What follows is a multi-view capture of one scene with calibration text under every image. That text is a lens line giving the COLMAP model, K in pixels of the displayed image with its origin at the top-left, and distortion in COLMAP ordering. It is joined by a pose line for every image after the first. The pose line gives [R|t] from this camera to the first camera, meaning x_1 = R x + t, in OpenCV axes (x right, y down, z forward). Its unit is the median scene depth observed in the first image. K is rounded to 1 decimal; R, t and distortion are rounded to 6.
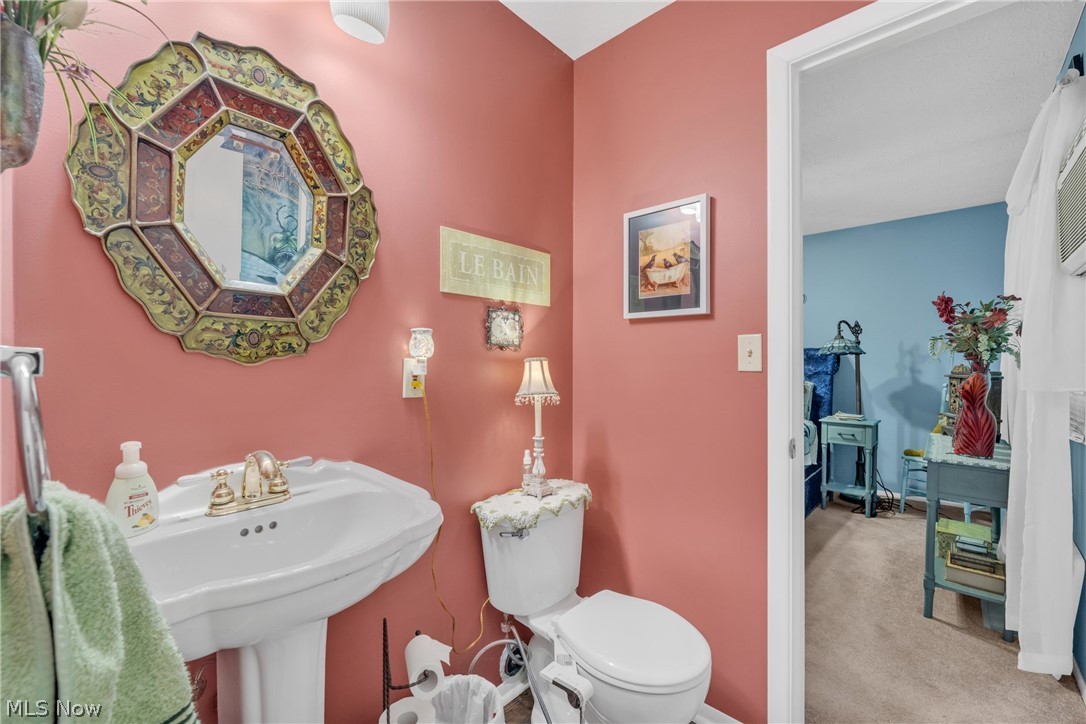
lens RADIAL K [[452.1, 0, 536.8], [0, 452.1, 362.9], [0, 0, 1]] dist [0.004289, -0.002207]
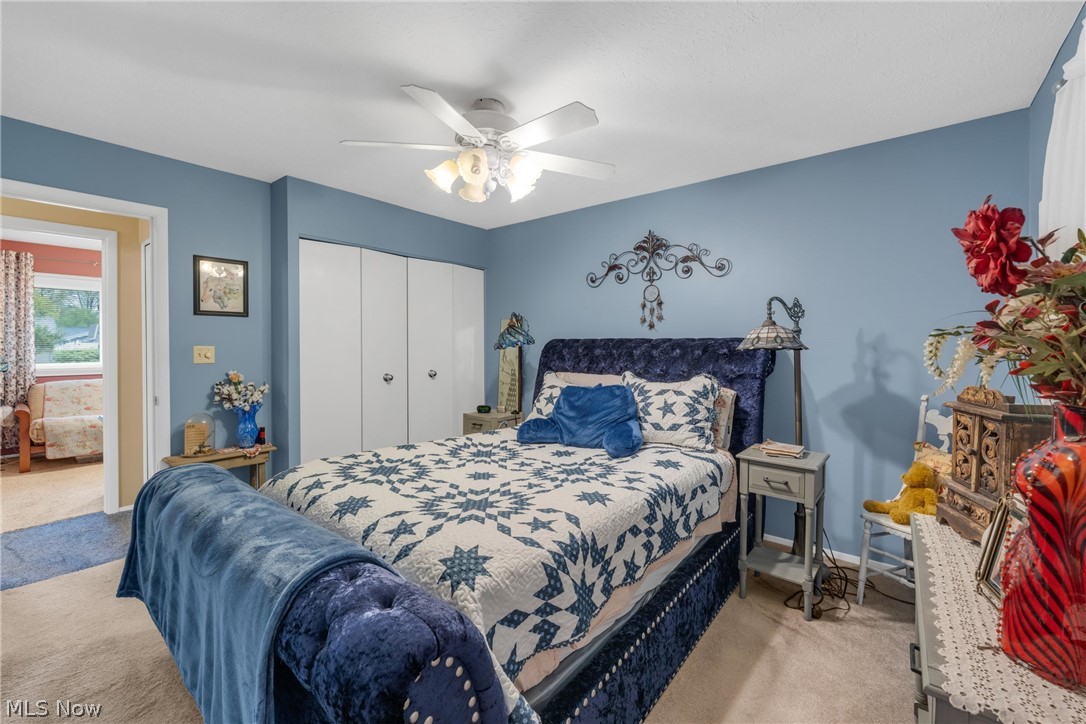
lens RADIAL K [[452.1, 0, 552.4], [0, 452.1, 347.1], [0, 0, 1]] dist [0.004289, -0.002207]
pose [[0.996442, 0.003625, 0.084209, 0.331615], [-0.004361, 0.999954, 0.008564, -0.028782], [-0.084174, -0.008901, 0.996411, 0.418299]]
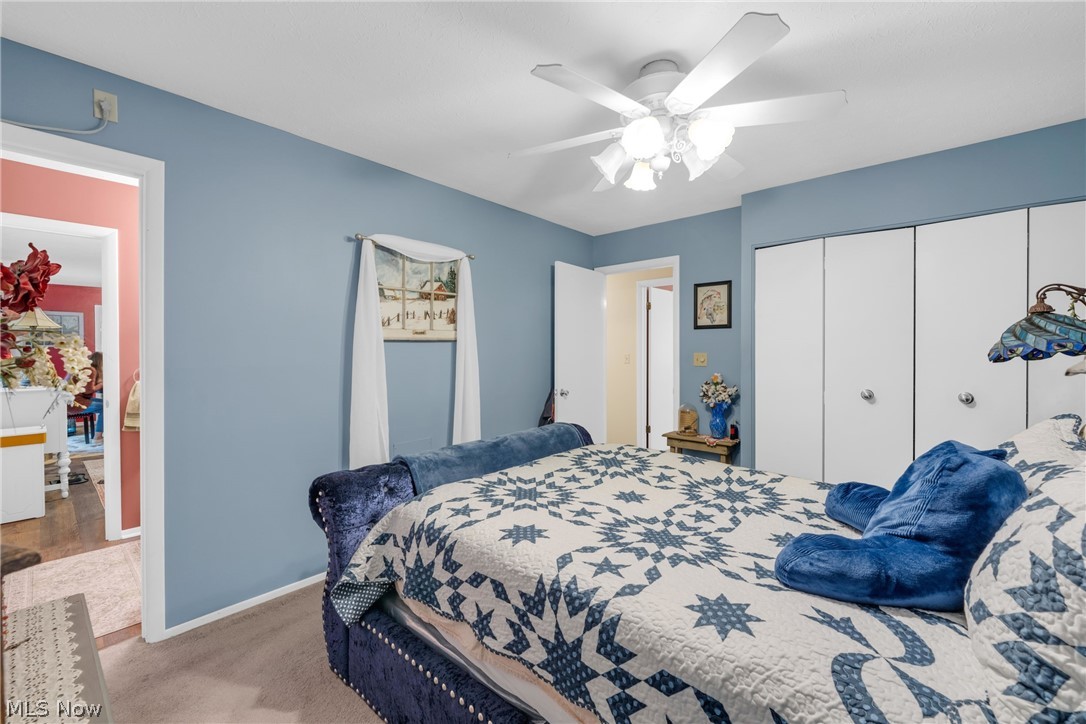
lens RADIAL K [[452.1, 0, 552.0], [0, 452.1, 353.8], [0, 0, 1]] dist [0.004289, -0.002207]
pose [[0.028432, 0.010055, -0.999545, 1.097665], [0.001919, 0.999947, 0.010113, -0.031106], [0.999594, -0.002206, 0.028412, 1.182039]]
